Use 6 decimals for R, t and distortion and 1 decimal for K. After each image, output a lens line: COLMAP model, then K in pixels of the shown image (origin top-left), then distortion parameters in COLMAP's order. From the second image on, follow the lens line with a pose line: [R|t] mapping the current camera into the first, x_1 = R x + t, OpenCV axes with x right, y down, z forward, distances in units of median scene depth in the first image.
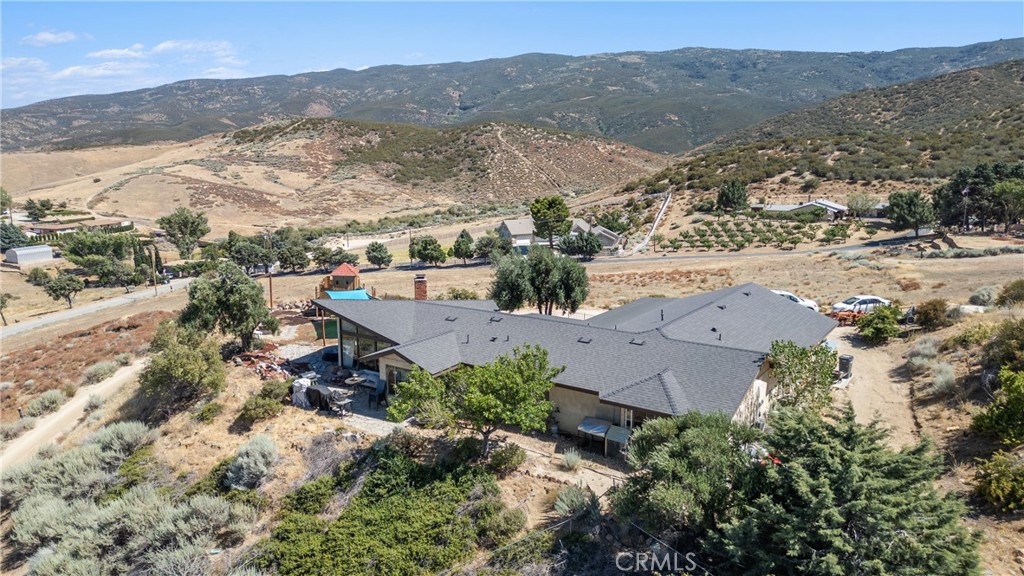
lens RADIAL K [[724.8, 0, 507.5], [0, 724.8, 295.1], [0, 0, 1]] dist [0.057936, -0.054221]
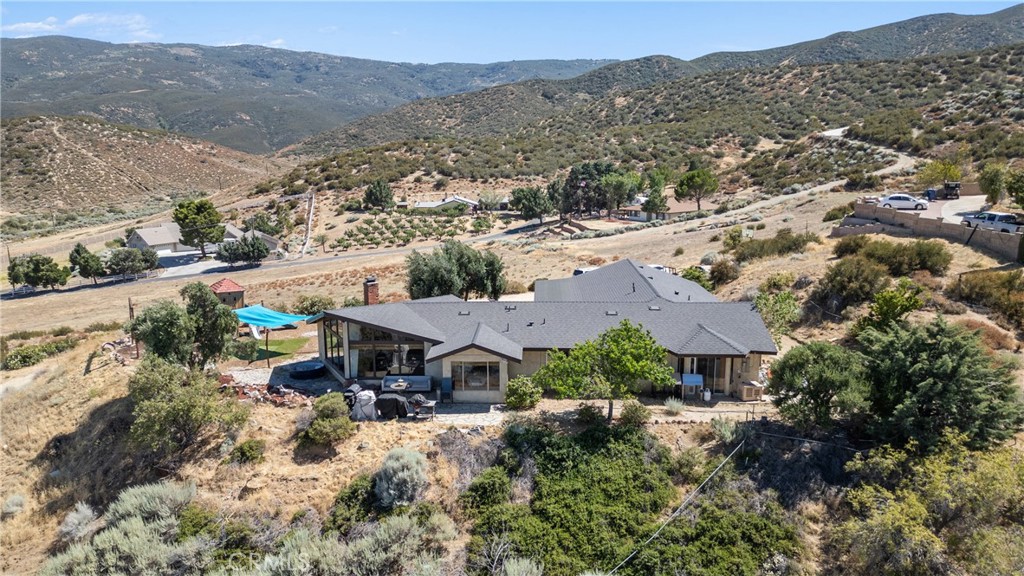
lens RADIAL K [[724.8, 0, 515.2], [0, 724.8, 292.8], [0, 0, 1]] dist [0.057936, -0.054221]
pose [[0.836862, -0.104410, 0.537365, -0.100003], [0.106690, 0.993927, 0.026967, -0.002842], [-0.536917, 0.034764, 0.842919, 0.014697]]
